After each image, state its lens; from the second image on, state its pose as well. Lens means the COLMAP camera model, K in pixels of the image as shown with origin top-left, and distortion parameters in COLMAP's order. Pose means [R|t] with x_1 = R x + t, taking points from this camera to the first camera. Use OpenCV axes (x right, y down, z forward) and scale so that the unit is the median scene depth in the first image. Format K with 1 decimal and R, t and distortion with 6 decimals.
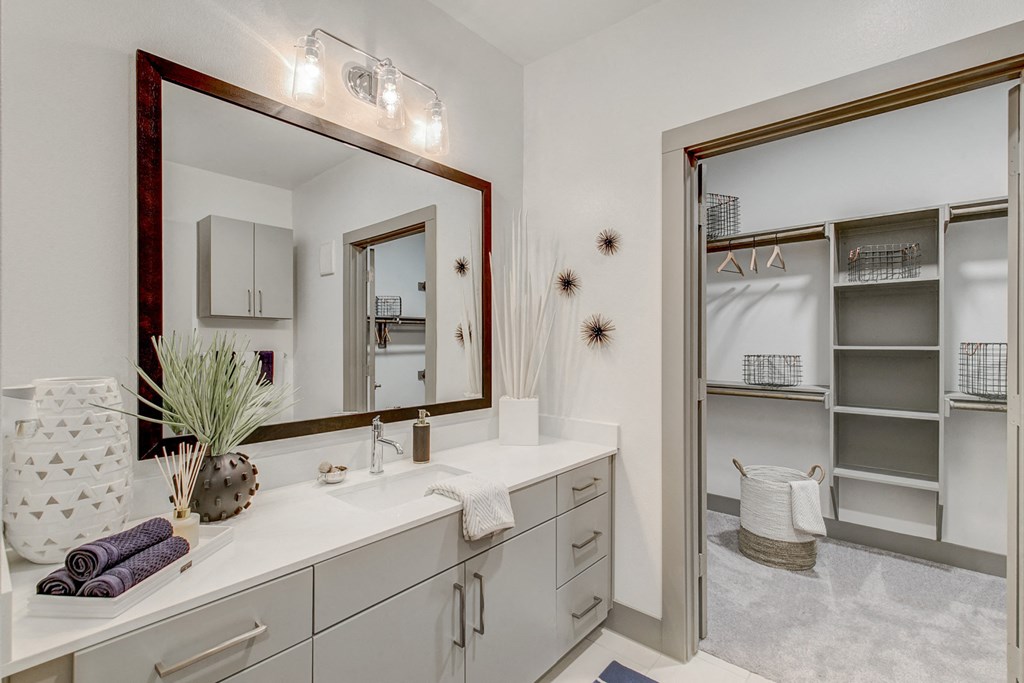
lens RADIAL K [[463.5, 0, 512.0], [0, 463.5, 341.5], [0, 0, 1]] dist [0.000600, 0.000492]
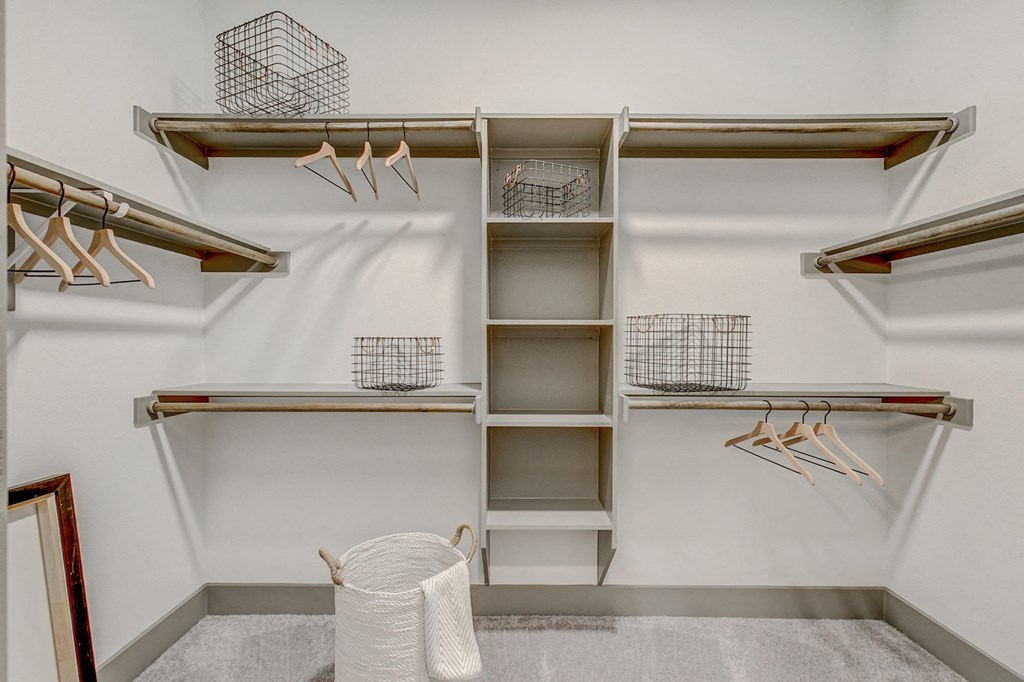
lens RADIAL K [[478.8, 0, 508.1], [0, 478.8, 345.4], [0, 0, 1]] dist [-0.002667, -0.000363]
pose [[0.767653, -0.000208, 0.640866, 0.308060], [-0.000779, 0.999999, 0.001258, 0.043837], [-0.640866, -0.001466, 0.767652, 0.493280]]
